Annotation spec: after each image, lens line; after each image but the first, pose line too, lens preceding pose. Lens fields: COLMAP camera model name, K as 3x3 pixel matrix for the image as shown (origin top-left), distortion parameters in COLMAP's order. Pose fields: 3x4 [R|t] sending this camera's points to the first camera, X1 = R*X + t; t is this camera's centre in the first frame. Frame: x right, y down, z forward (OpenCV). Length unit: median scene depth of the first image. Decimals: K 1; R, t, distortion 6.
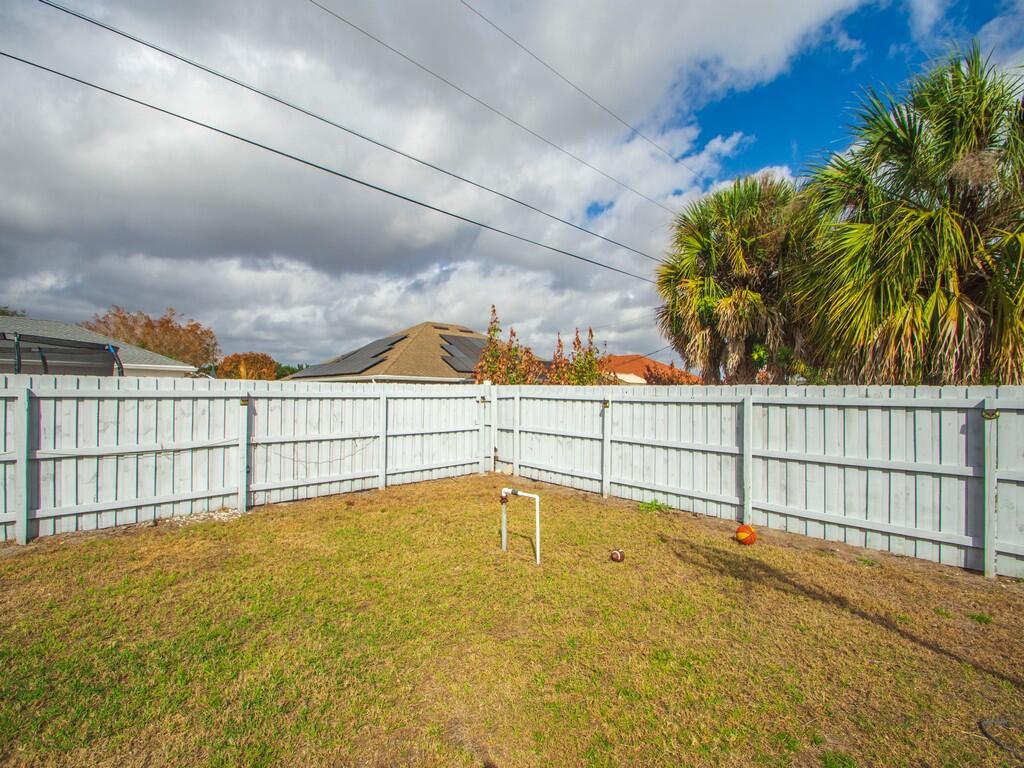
lens RADIAL K [[464.4, 0, 504.6], [0, 464.4, 392.1], [0, 0, 1]] dist [0.010876, -0.003408]
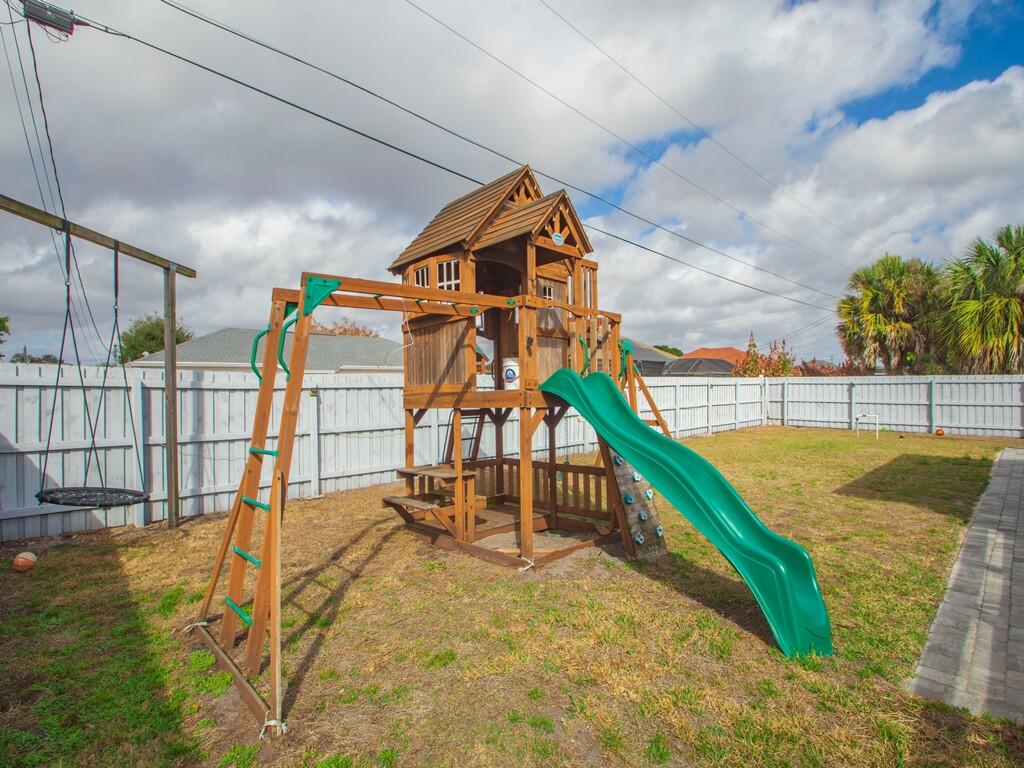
lens RADIAL K [[517.1, 0, 486.0], [0, 517.1, 392.8], [0, 0, 1]] dist [-0.015543, -0.001297]
pose [[0.999276, -0.016696, -0.034196, -1.087419], [0.017586, 0.999510, 0.025893, -0.023001], [0.033747, -0.026475, 0.999080, -1.104063]]
